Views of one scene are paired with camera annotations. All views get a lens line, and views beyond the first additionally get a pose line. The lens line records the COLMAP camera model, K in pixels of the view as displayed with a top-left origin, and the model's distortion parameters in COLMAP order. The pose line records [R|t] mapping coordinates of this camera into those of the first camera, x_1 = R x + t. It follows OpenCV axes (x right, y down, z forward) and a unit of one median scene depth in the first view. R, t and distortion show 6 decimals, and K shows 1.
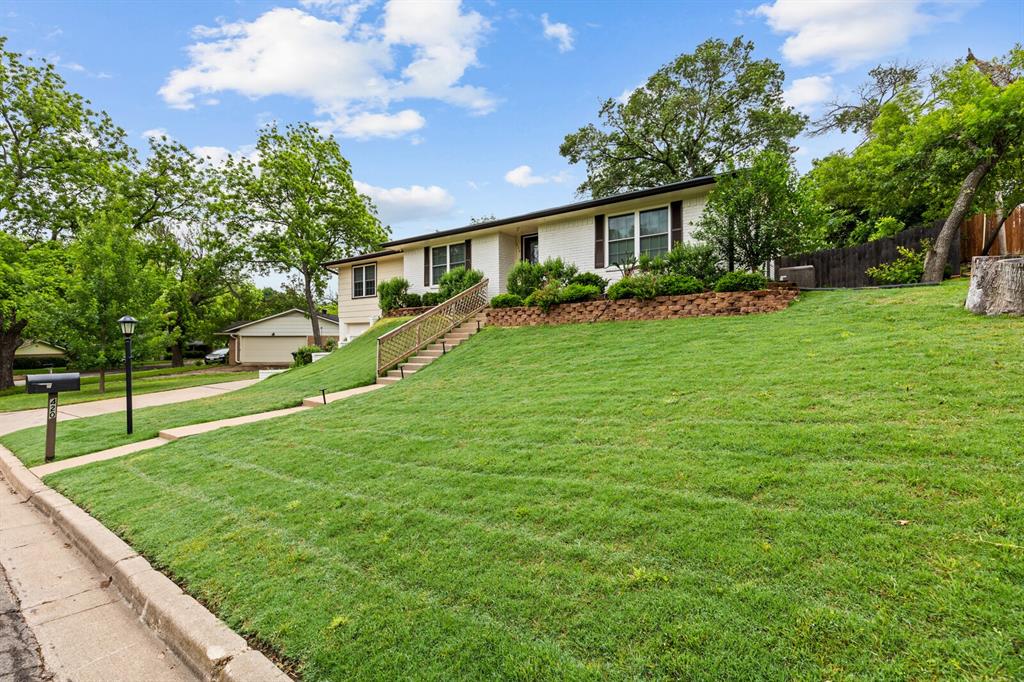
lens RADIAL K [[460.3, 0, 512.0], [0, 460.3, 338.4], [0, 0, 1]] dist [0.001130, 0.000621]
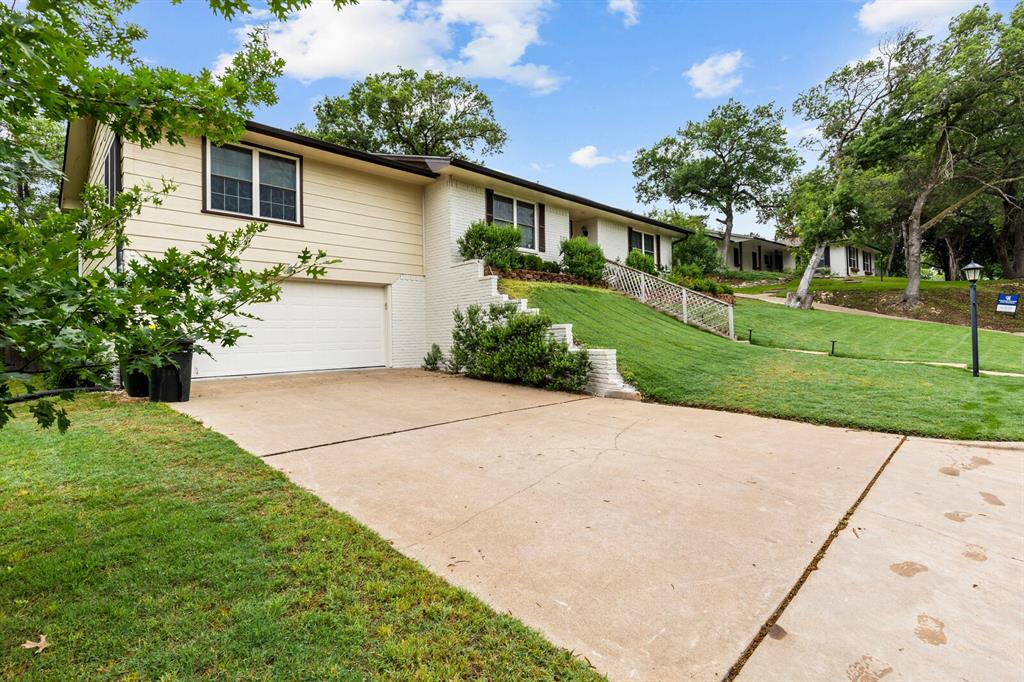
lens RADIAL K [[474.5, 0, 510.8], [0, 474.5, 336.9], [0, 0, 1]] dist [-0.001470, -0.002699]
pose [[0.152687, -0.009608, 0.988228, -0.976512], [0.007256, 0.999937, 0.008600, 0.030849], [-0.988248, 0.005857, 0.152747, 0.900906]]
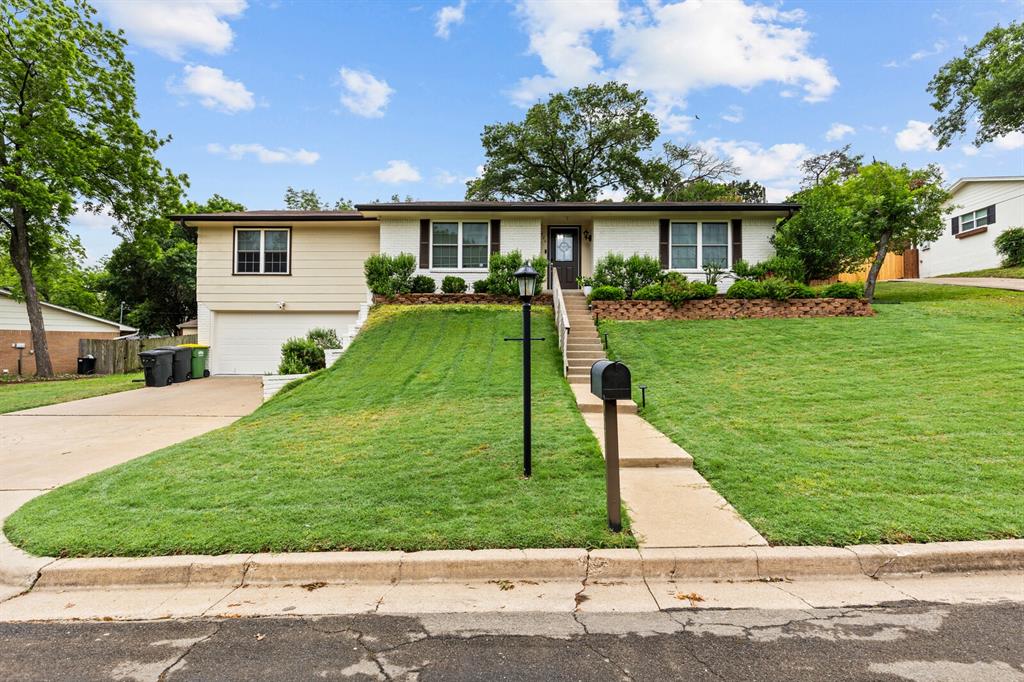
lens RADIAL K [[474.5, 0, 516.5], [0, 474.5, 342.1], [0, 0, 1]] dist [-0.001470, -0.002699]
pose [[0.805486, 0.020048, 0.592276, -0.569678], [-0.009366, 0.999733, -0.021102, 0.030857], [-0.592541, 0.011450, 0.805459, 0.262870]]
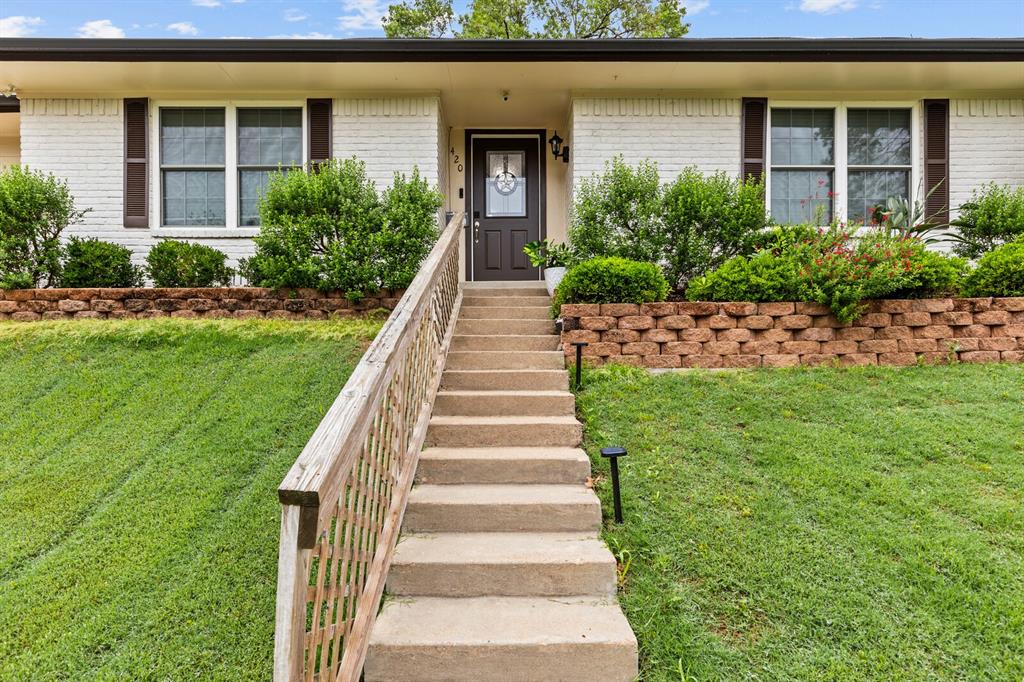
lens RADIAL K [[533.9, 0, 509.8], [0, 533.9, 385.1], [0, 0, 1]] dist [-0.007241, 0.001386]
pose [[0.793175, -0.006342, 0.608961, -0.215728], [-0.002126, 0.999911, 0.013183, -0.014457], [-0.608990, -0.011751, 0.793091, 0.598883]]
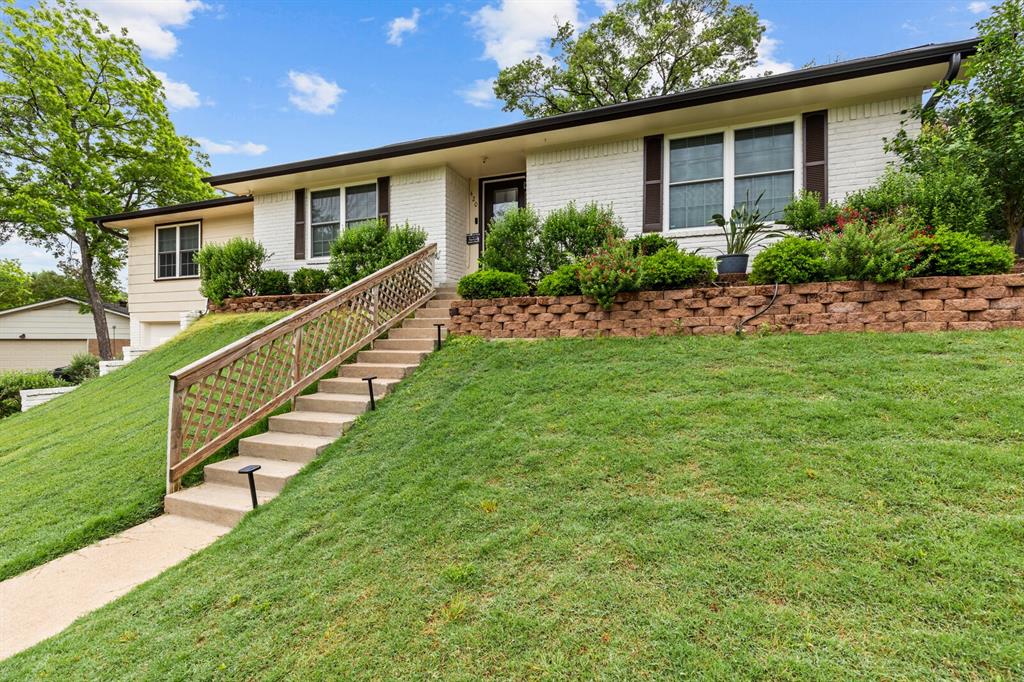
lens RADIAL K [[460.3, 0, 510.4], [0, 460.3, 341.8], [0, 0, 1]] dist [0.001130, 0.000621]
pose [[0.960084, 0.005009, 0.279667, -0.100553], [-0.006258, 0.999974, 0.003573, -0.017567], [-0.279641, -0.005180, 0.960091, 0.412113]]
